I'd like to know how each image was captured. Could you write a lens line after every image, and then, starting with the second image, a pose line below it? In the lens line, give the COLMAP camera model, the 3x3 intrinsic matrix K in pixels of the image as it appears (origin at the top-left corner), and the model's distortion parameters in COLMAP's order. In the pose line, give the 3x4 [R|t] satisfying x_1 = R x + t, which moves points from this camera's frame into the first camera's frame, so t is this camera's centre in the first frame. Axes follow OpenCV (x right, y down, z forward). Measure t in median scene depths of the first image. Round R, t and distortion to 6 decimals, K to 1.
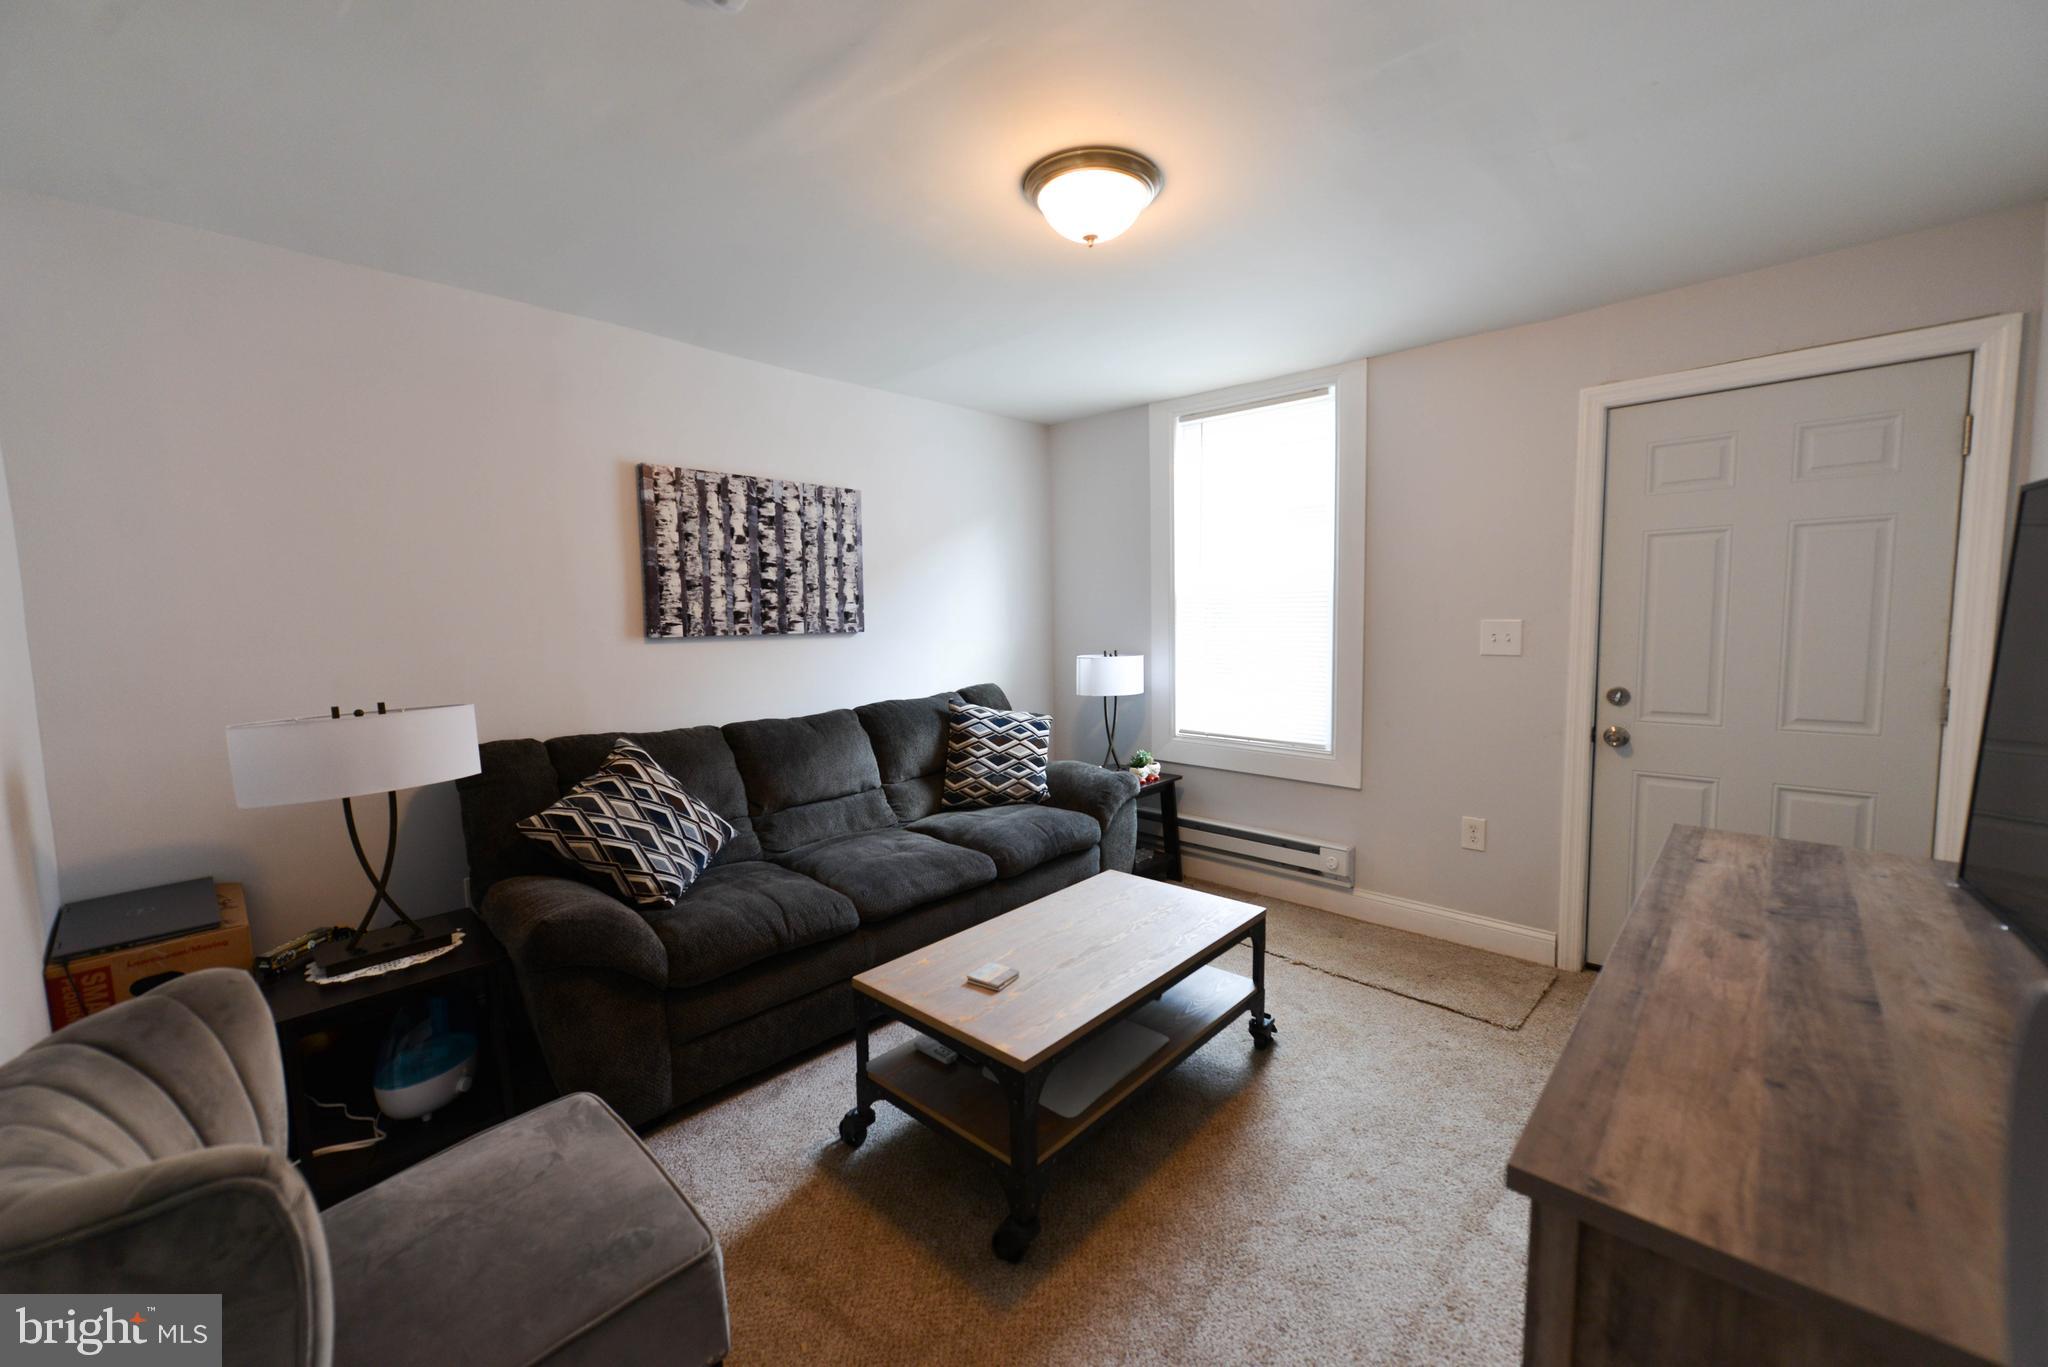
lens RADIAL K [[808.1, 0, 1020.5], [0, 808.1, 685.0], [0, 0, 1]] dist [0.015433, -0.004355]
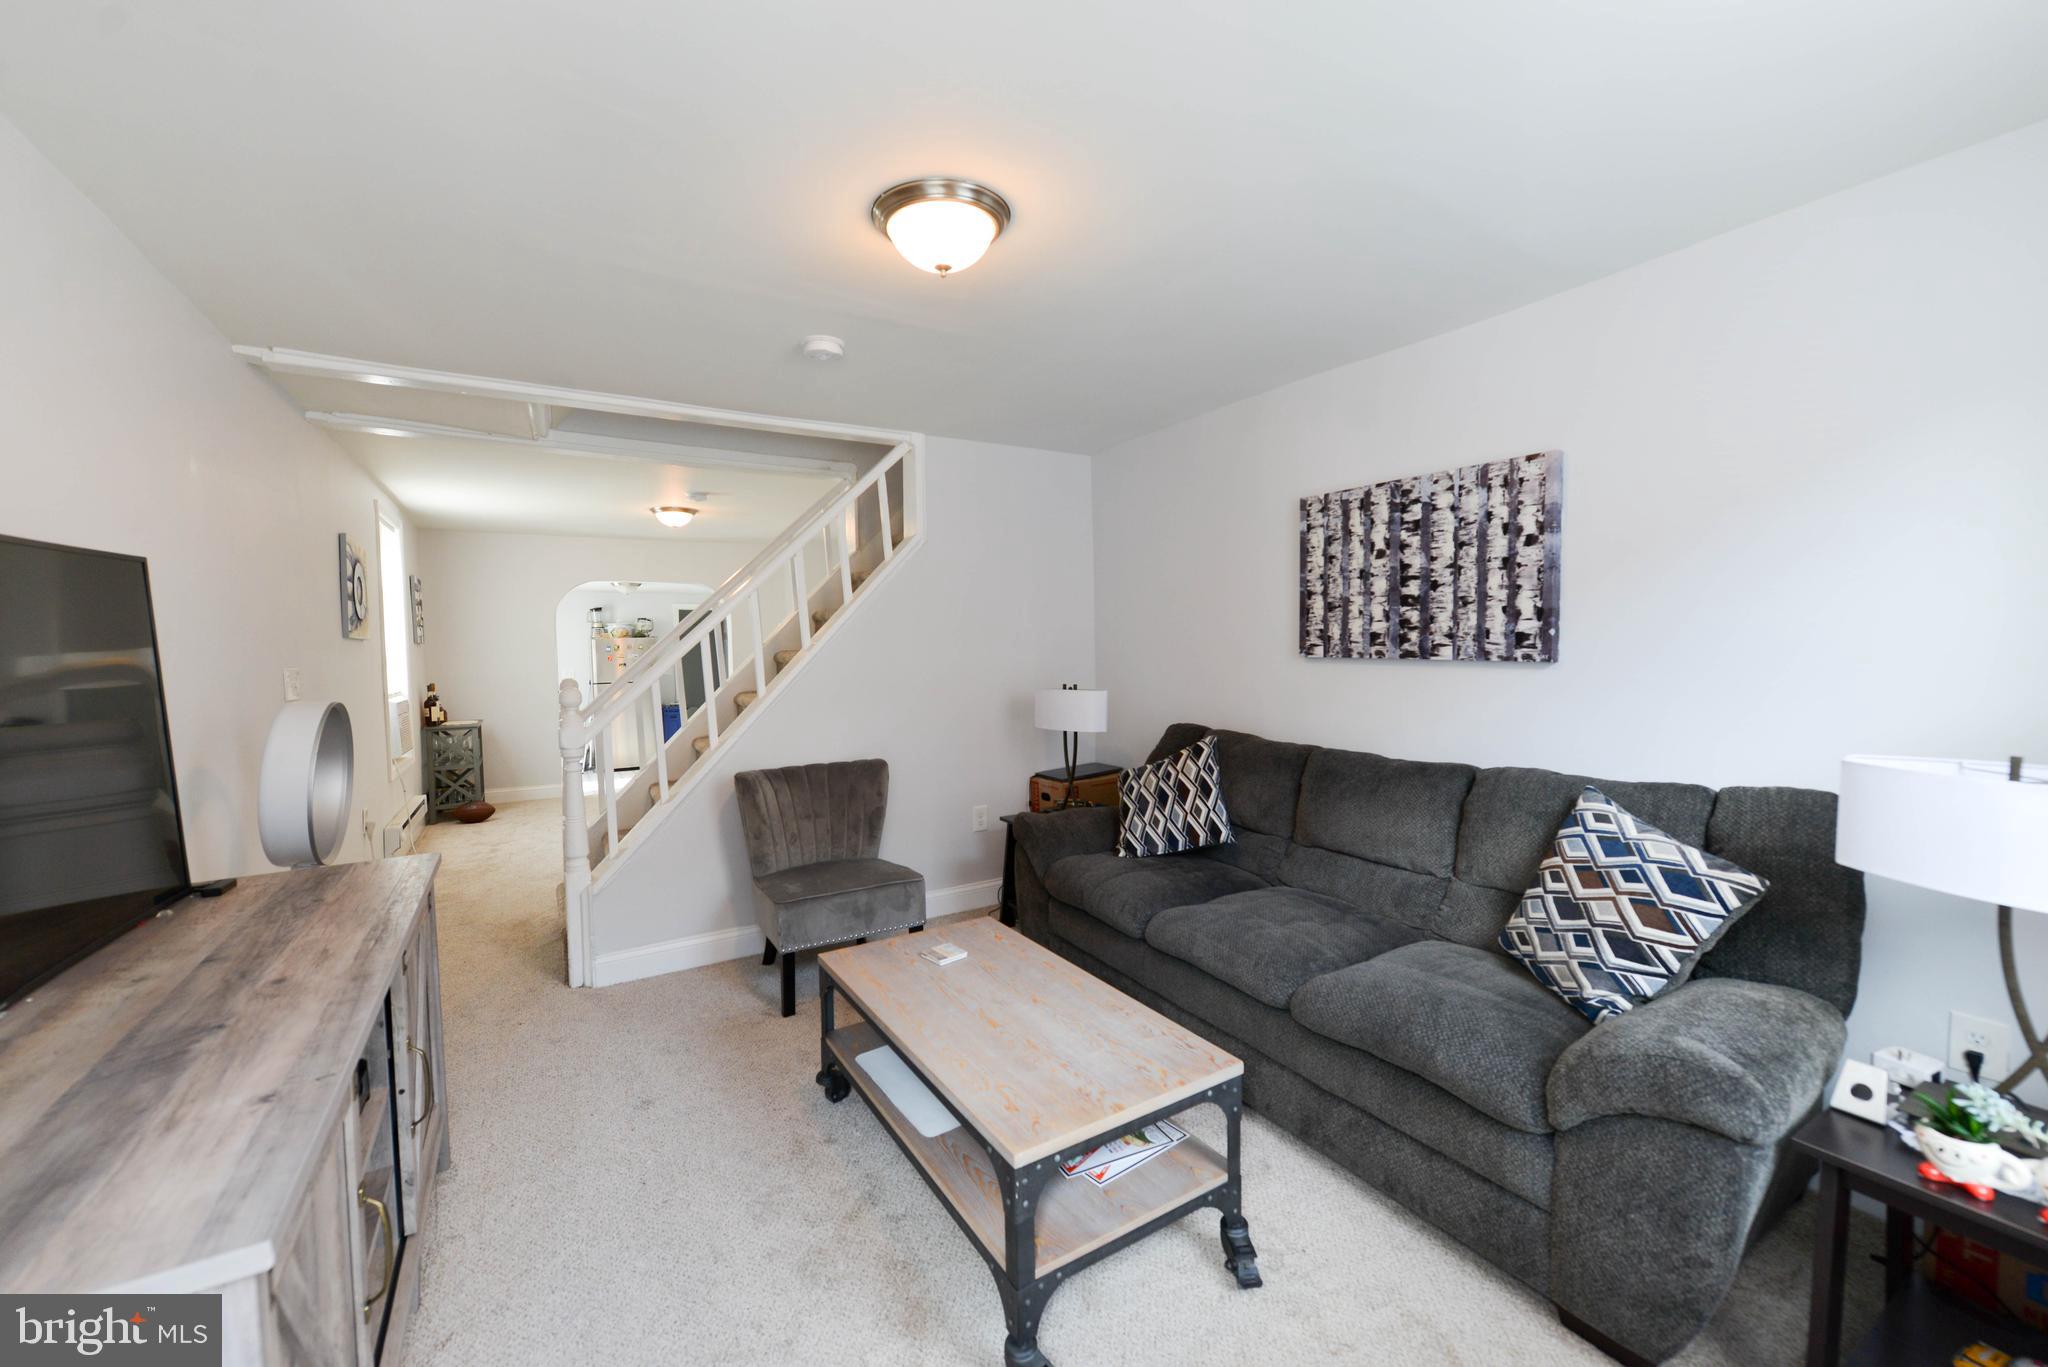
lens RADIAL K [[808.1, 0, 1020.5], [0, 808.1, 685.0], [0, 0, 1]] dist [0.015433, -0.004355]
pose [[-0.274778, 0.072022, -0.958806, 0.631693], [-0.071512, 0.992898, 0.095077, -0.088455], [0.958845, 0.094691, -0.267676, 0.847652]]
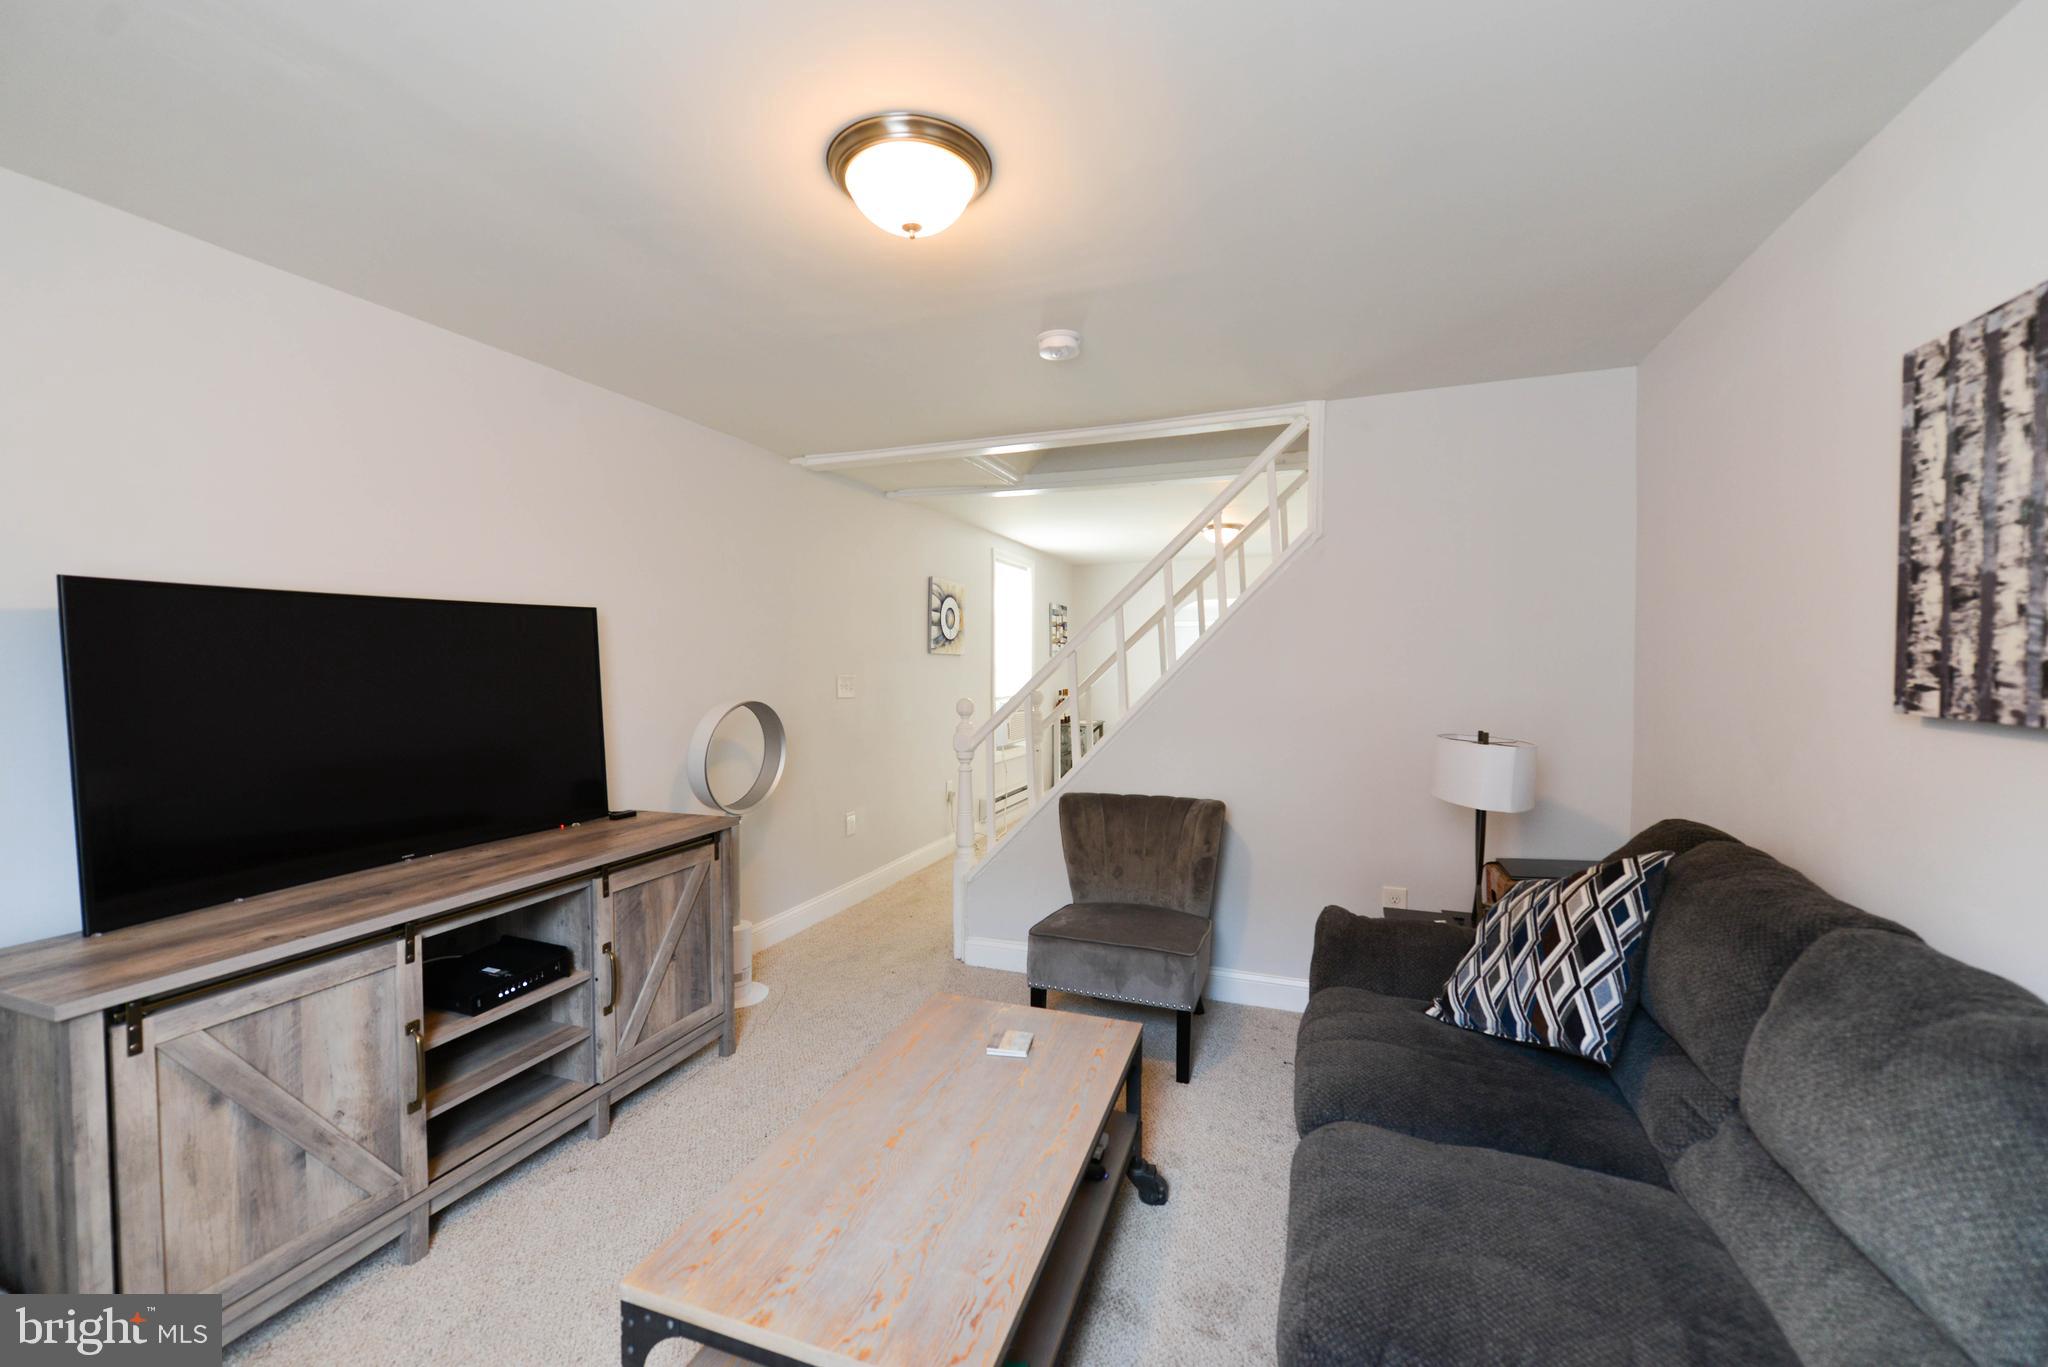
lens RADIAL K [[808.1, 0, 1020.5], [0, 808.1, 685.0], [0, 0, 1]] dist [0.015433, -0.004355]
pose [[-0.923639, 0.028448, -0.382206, 0.192994], [-0.020471, 0.992156, 0.123317, -0.112787], [0.382716, 0.121724, -0.915812, 1.128705]]
